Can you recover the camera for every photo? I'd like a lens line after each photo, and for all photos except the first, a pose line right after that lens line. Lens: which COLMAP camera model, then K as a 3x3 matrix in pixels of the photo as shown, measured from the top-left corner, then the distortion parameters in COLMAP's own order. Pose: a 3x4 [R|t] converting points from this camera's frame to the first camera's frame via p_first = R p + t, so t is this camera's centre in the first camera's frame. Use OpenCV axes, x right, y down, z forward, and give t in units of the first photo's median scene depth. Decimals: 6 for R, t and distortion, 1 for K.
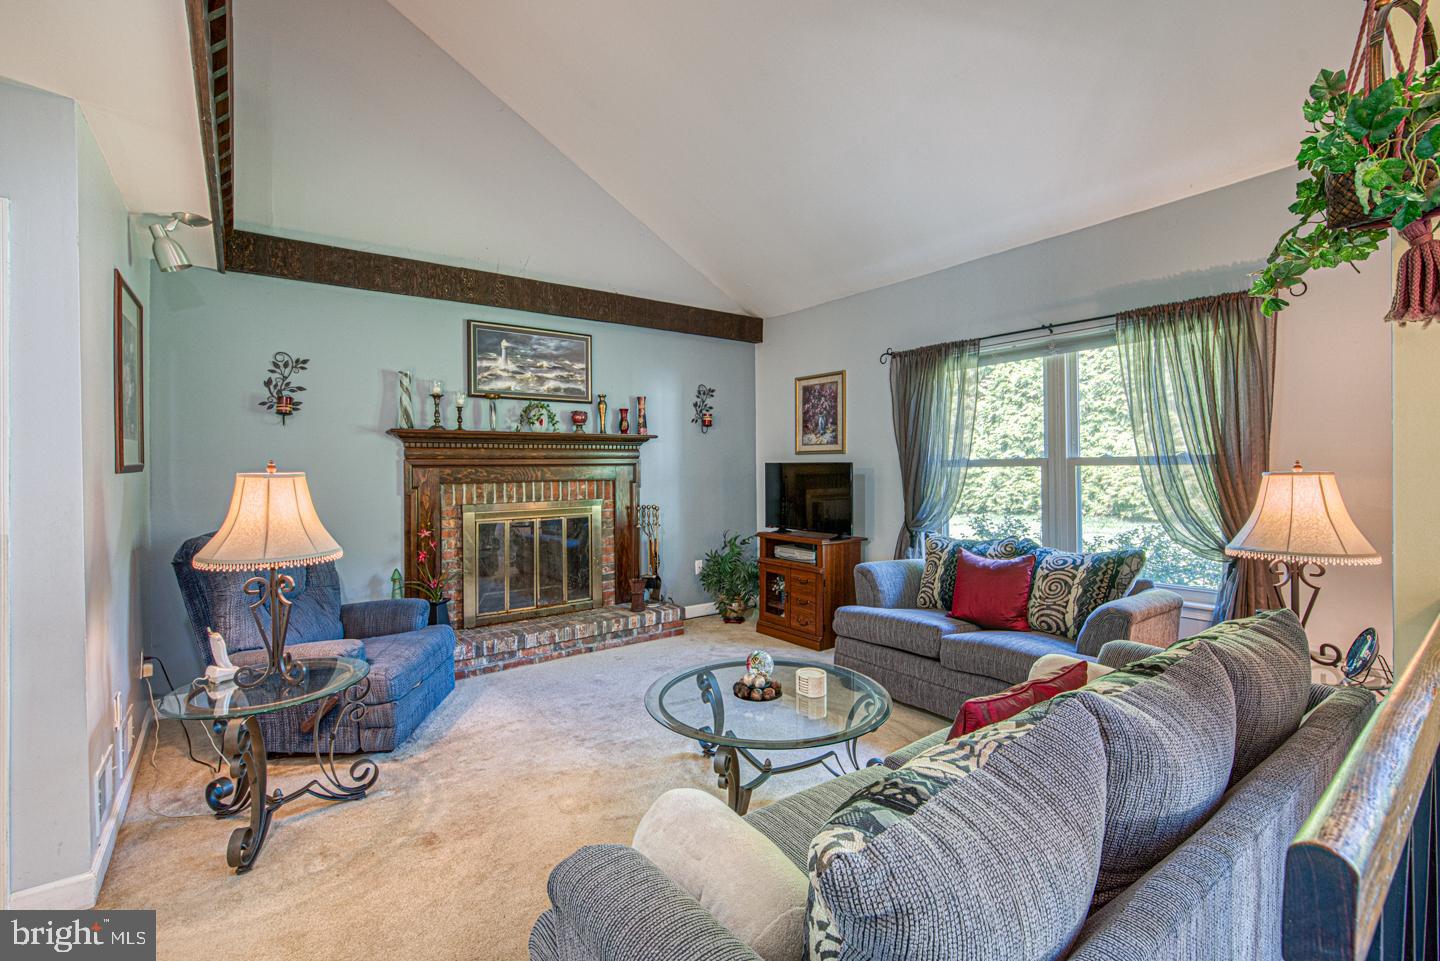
lens RADIAL K [[615.4, 0, 752.1], [0, 615.4, 465.4], [0, 0, 1]] dist [0.000231, -0.000085]
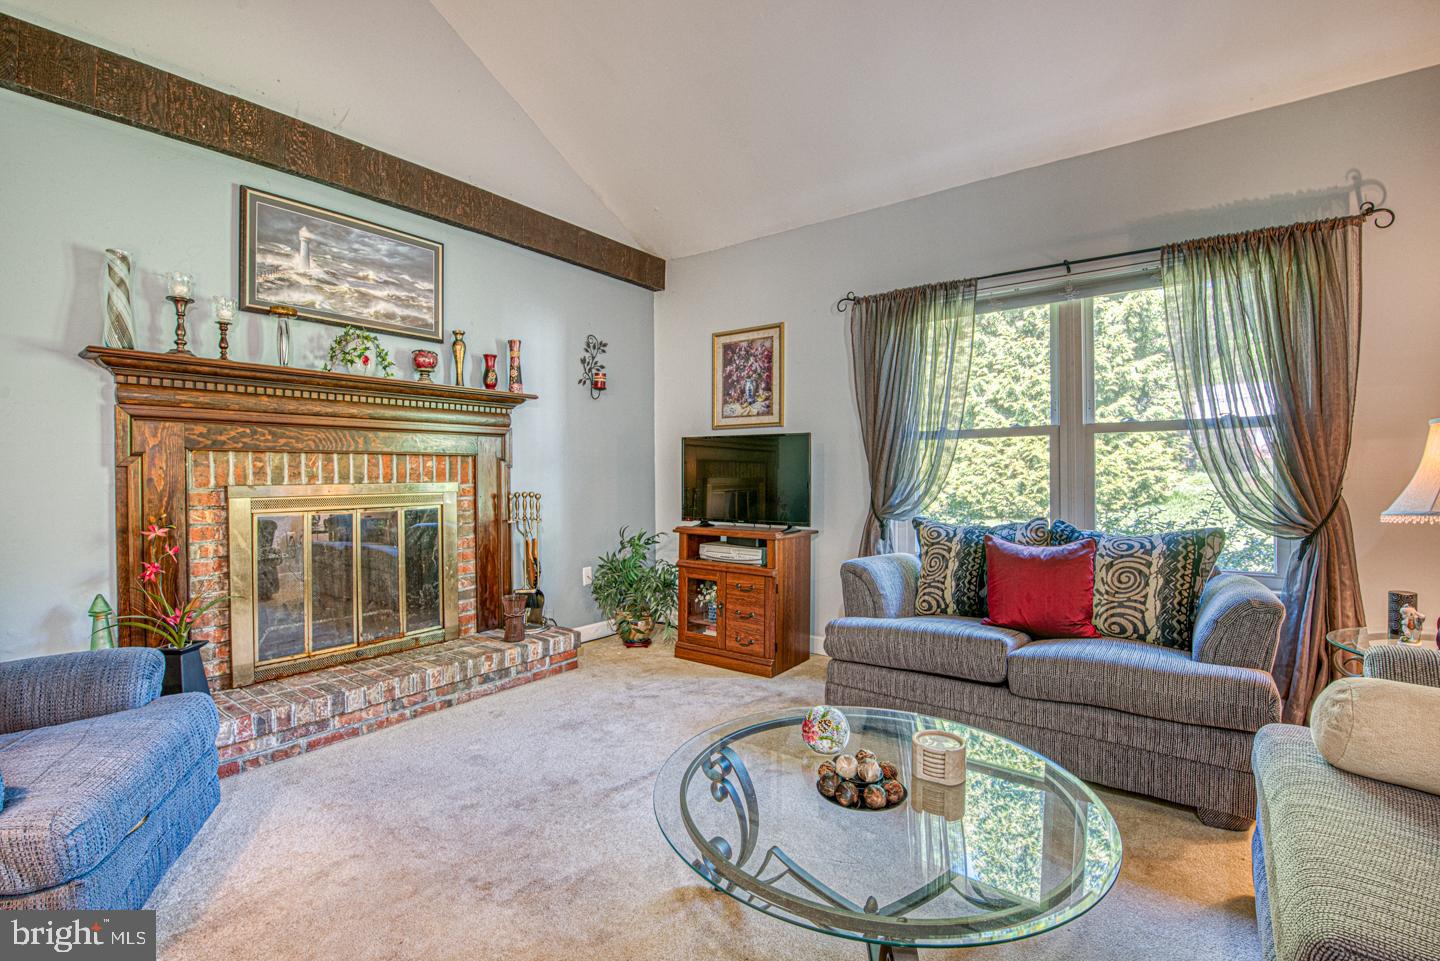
lens RADIAL K [[599.8, 0, 720.0], [0, 599.8, 480.5], [0, 0, 1]] dist [-0.029878, -0.000911]
pose [[0.965090, 0.001627, 0.261914, -0.152551], [-0.003550, 0.999970, 0.006868, 0.053071], [-0.261895, -0.007558, 0.965067, 0.311467]]
